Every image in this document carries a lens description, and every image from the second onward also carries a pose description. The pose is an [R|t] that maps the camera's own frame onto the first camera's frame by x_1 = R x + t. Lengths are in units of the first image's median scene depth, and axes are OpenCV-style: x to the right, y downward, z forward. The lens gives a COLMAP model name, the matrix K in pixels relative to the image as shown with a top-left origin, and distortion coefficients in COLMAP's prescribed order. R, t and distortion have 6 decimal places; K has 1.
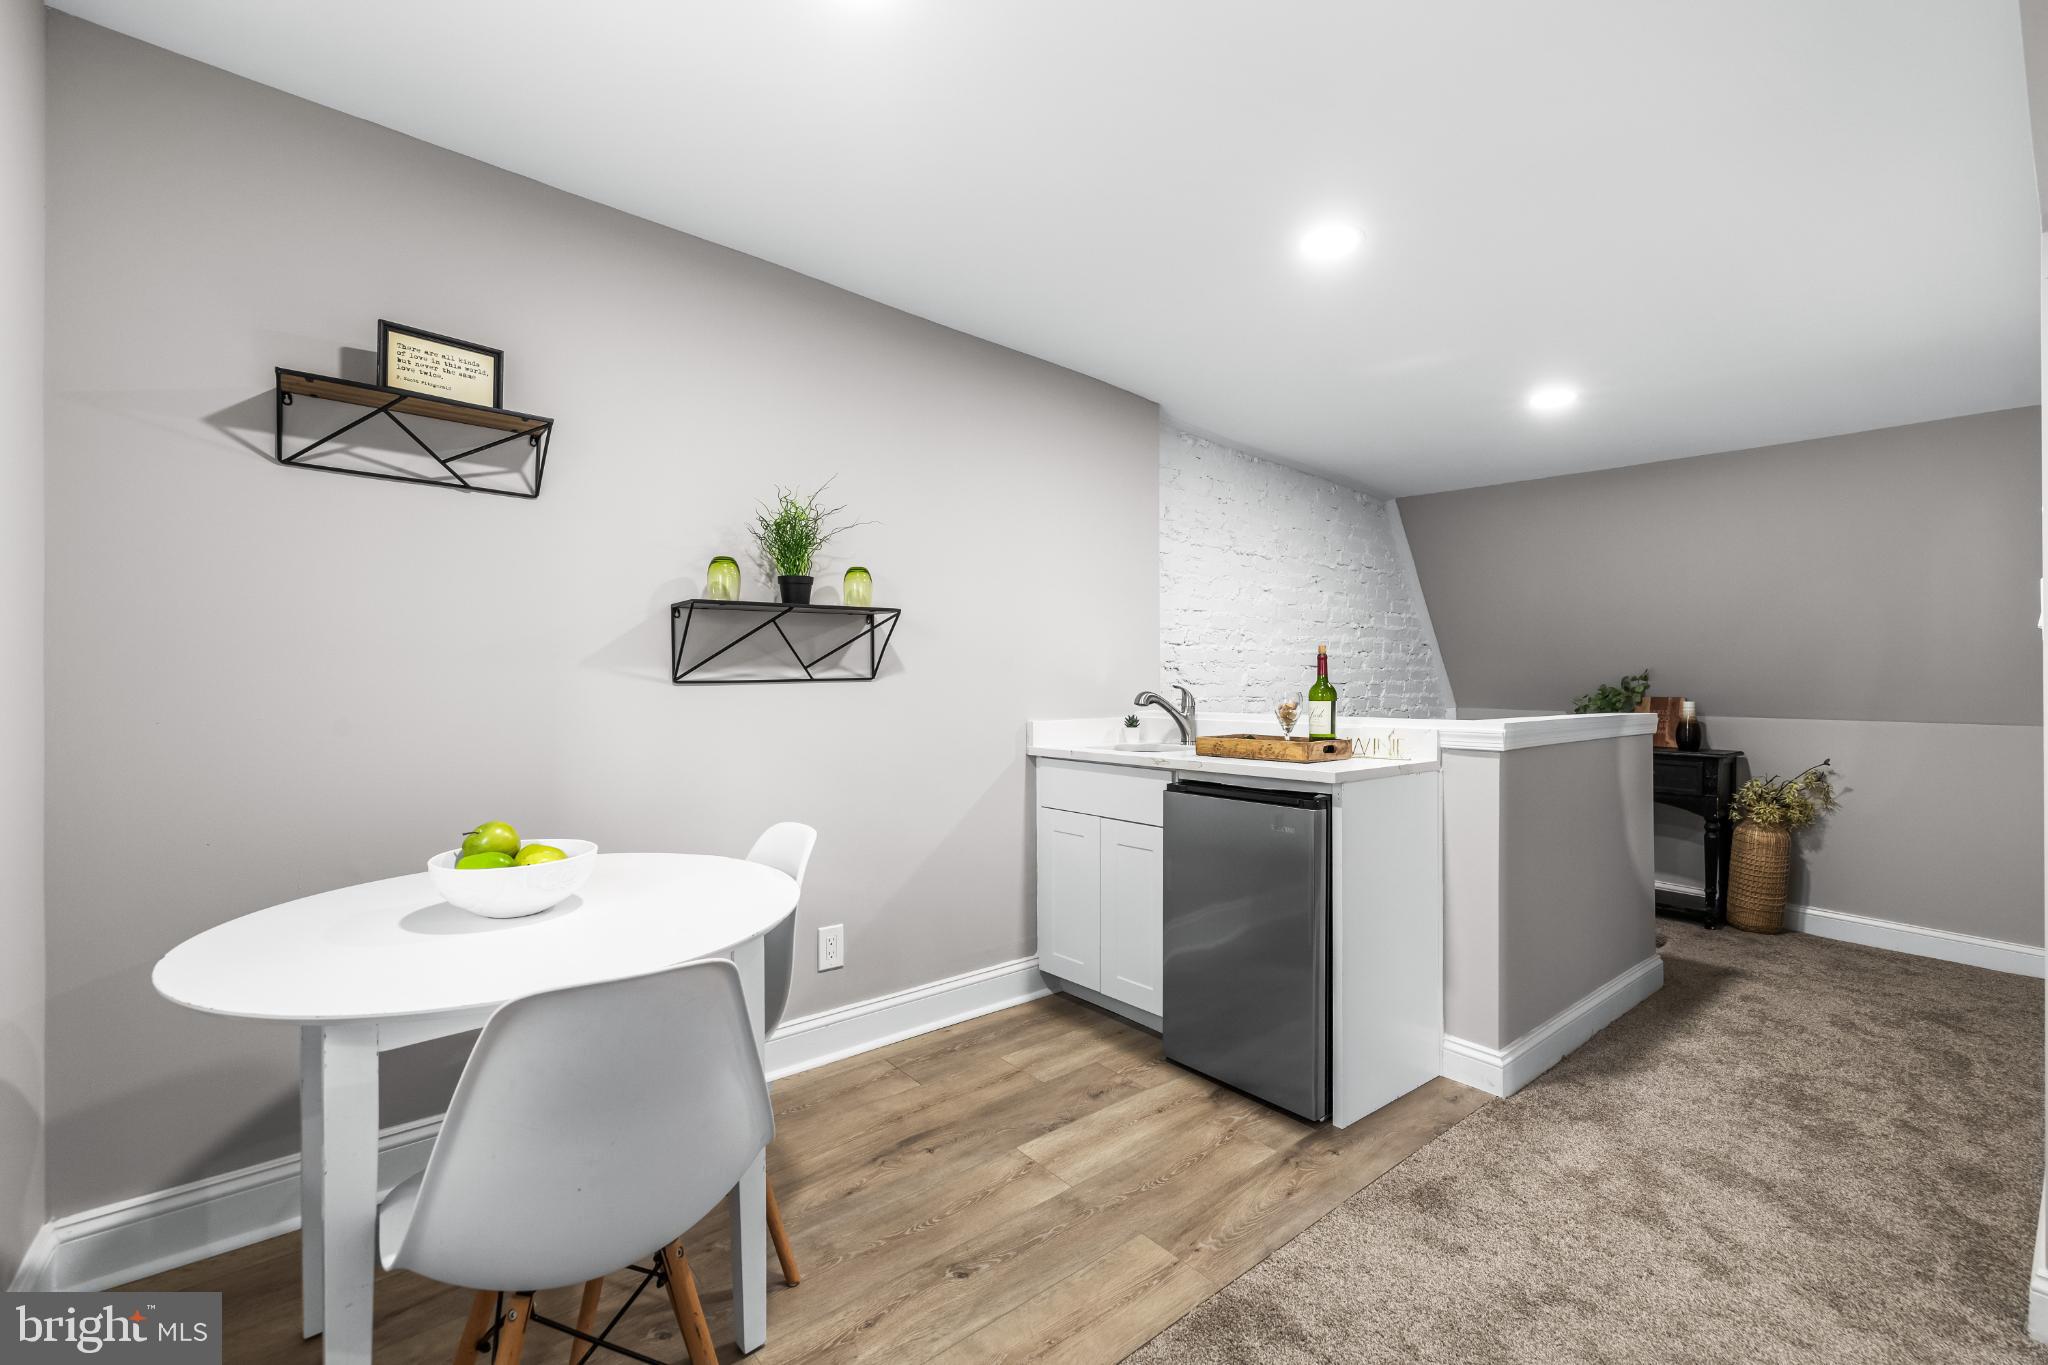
lens RADIAL K [[865.6, 0, 1026.3], [0, 865.6, 676.7], [0, 0, 1]] dist [-0.000023, 0.000145]
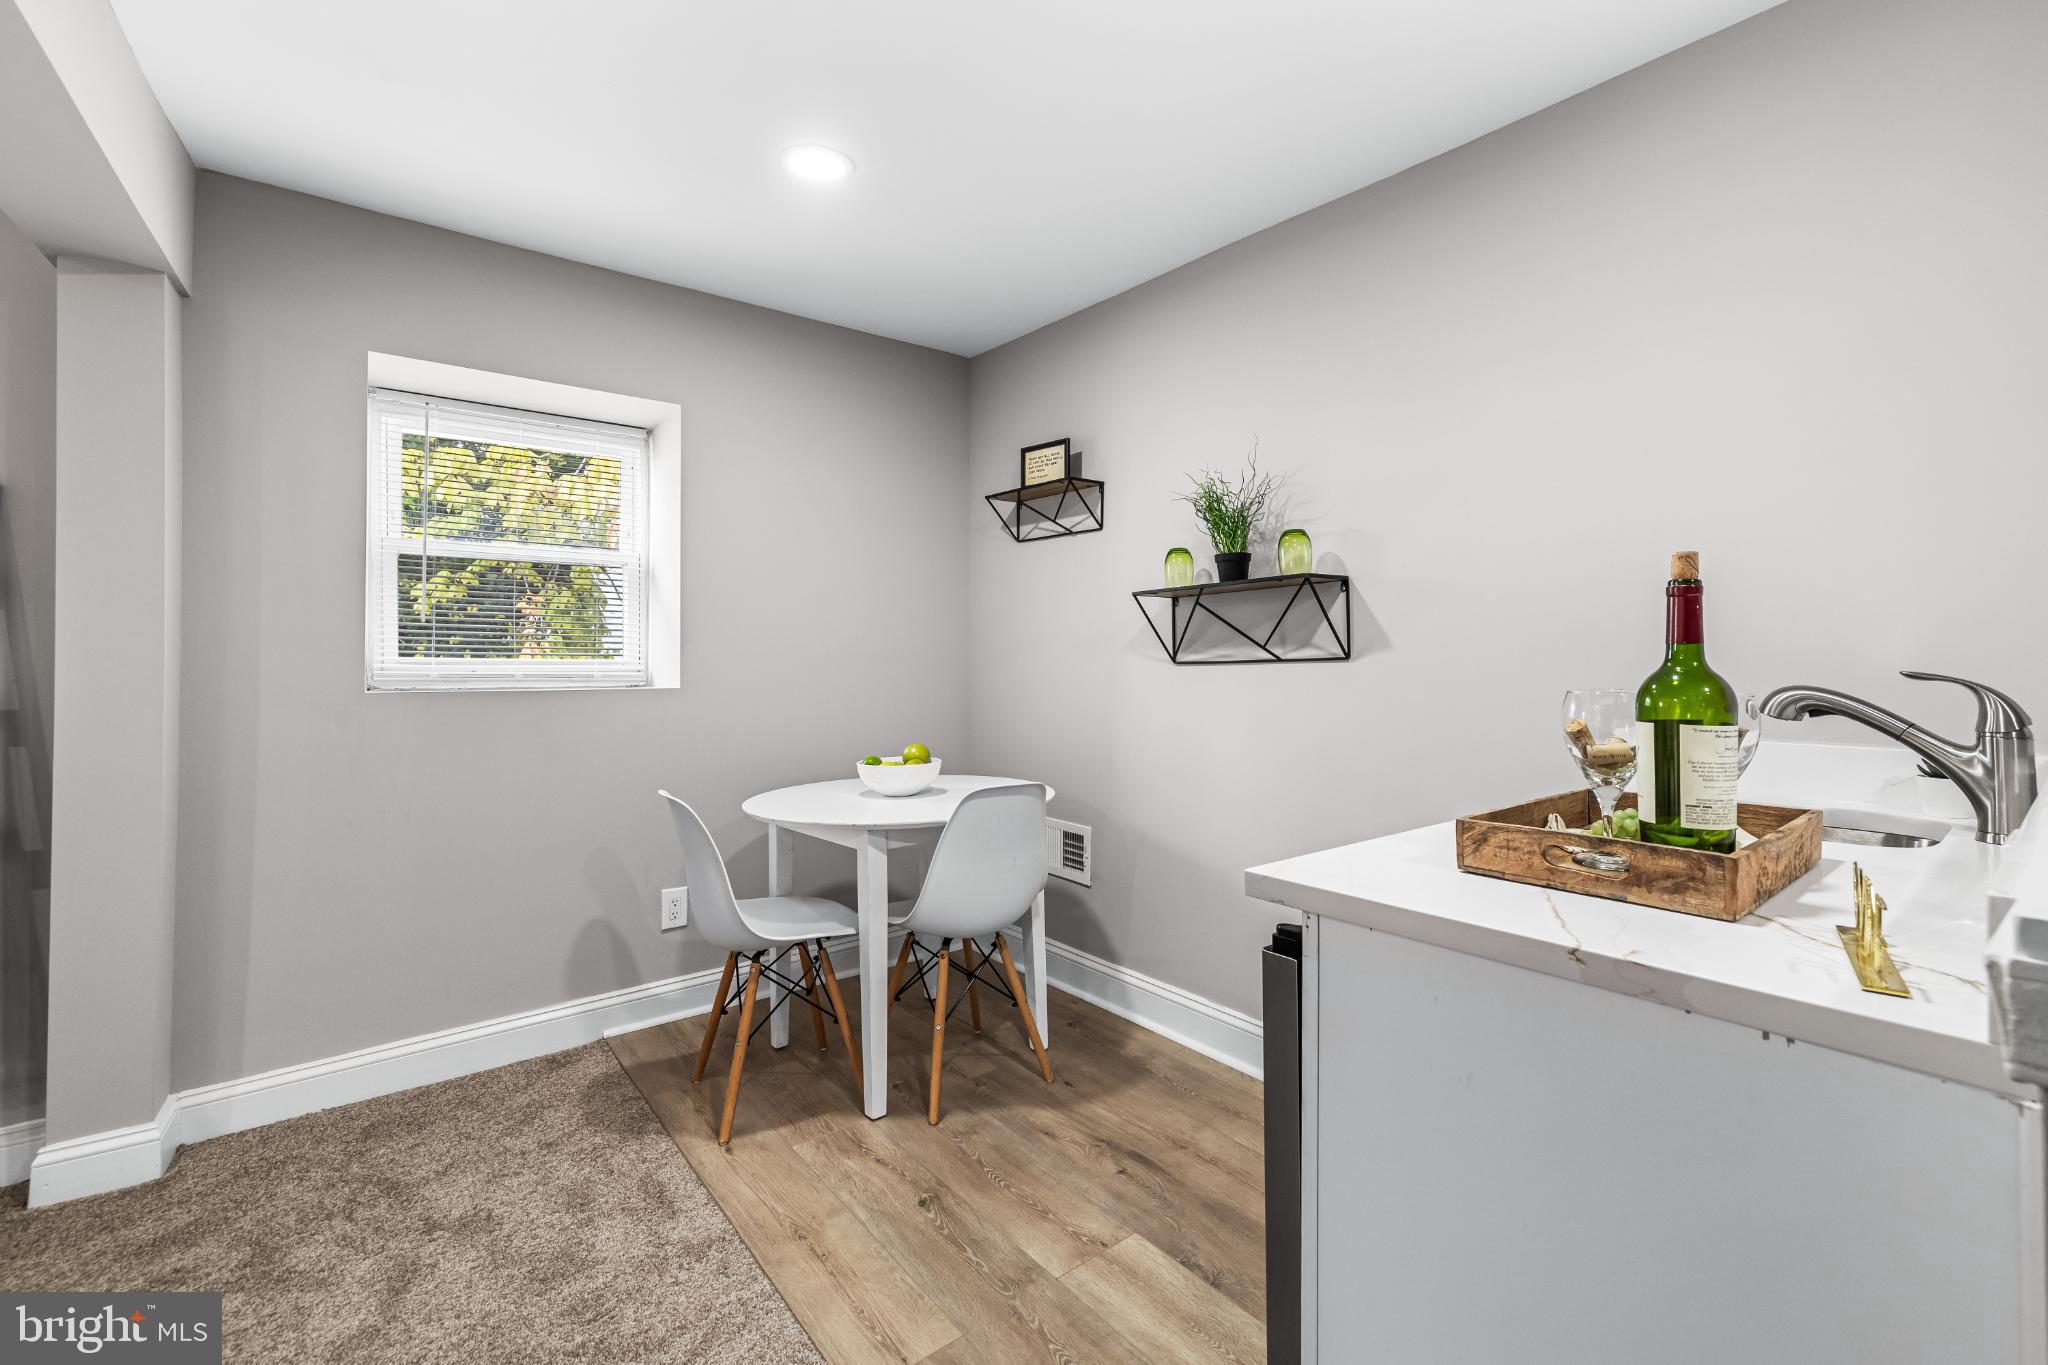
lens RADIAL K [[870.9, 0, 1030.1], [0, 870.9, 643.9], [0, 0, 1]] dist [0.000350, 0.000011]
pose [[-0.028886, -0.019121, -0.999400, 0.736121], [0.012076, 0.999737, -0.019476, 0.001047], [0.999510, -0.012632, -0.028647, 0.828374]]
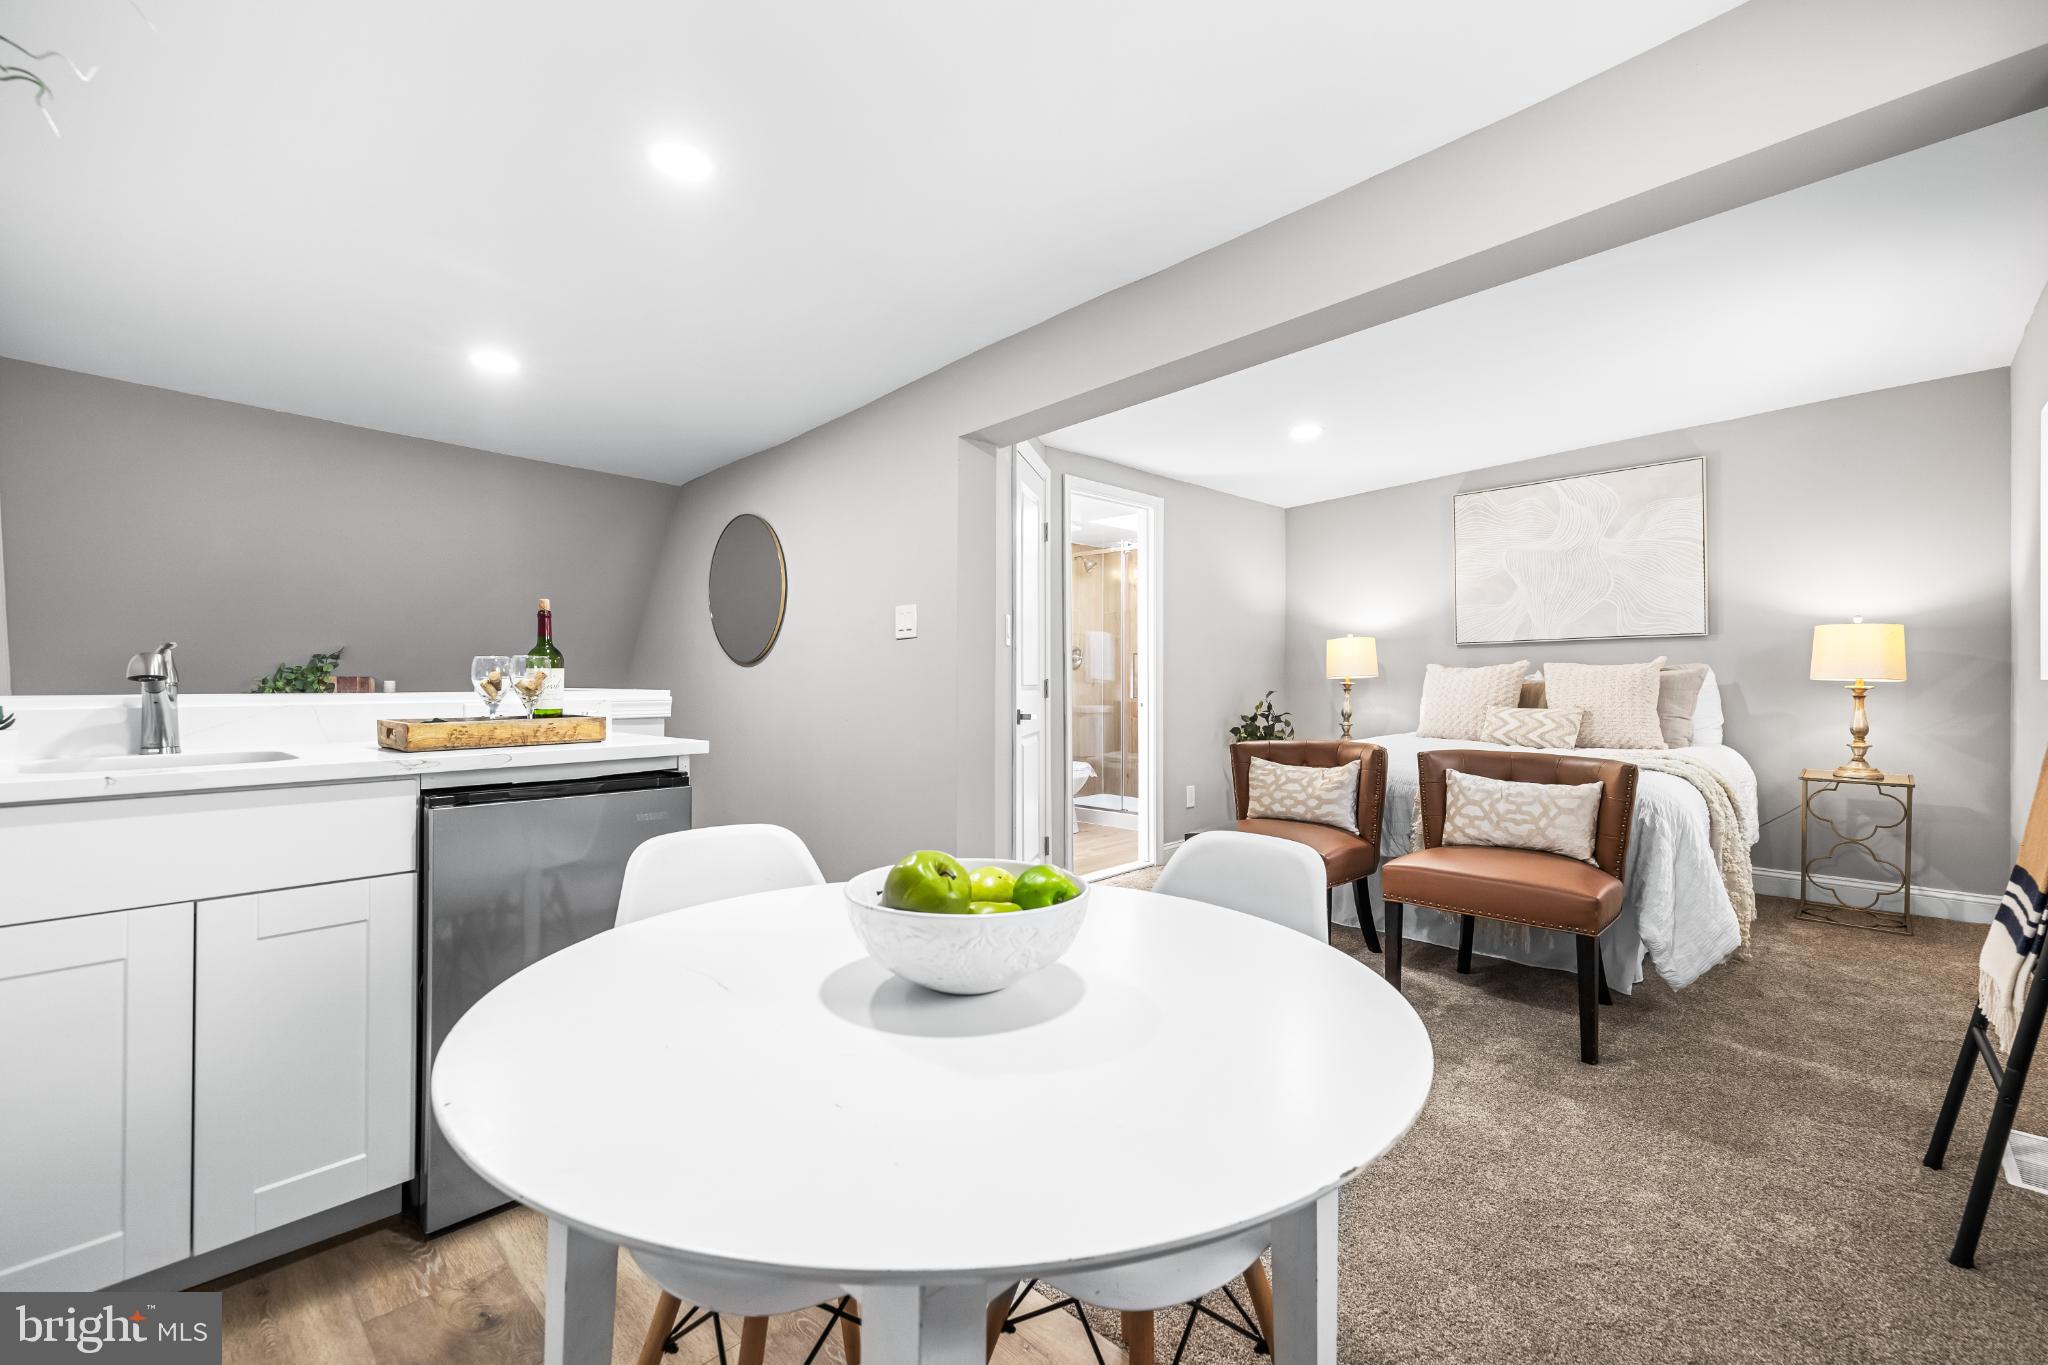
lens RADIAL K [[865.6, 0, 1026.3], [0, 865.6, 676.7], [0, 0, 1]] dist [-0.000023, 0.000145]
pose [[-0.086961, 0.002577, 0.996208, -0.545397], [-0.009798, 0.999946, -0.003442, 0.037183], [-0.996164, -0.010061, -0.086931, 0.683550]]
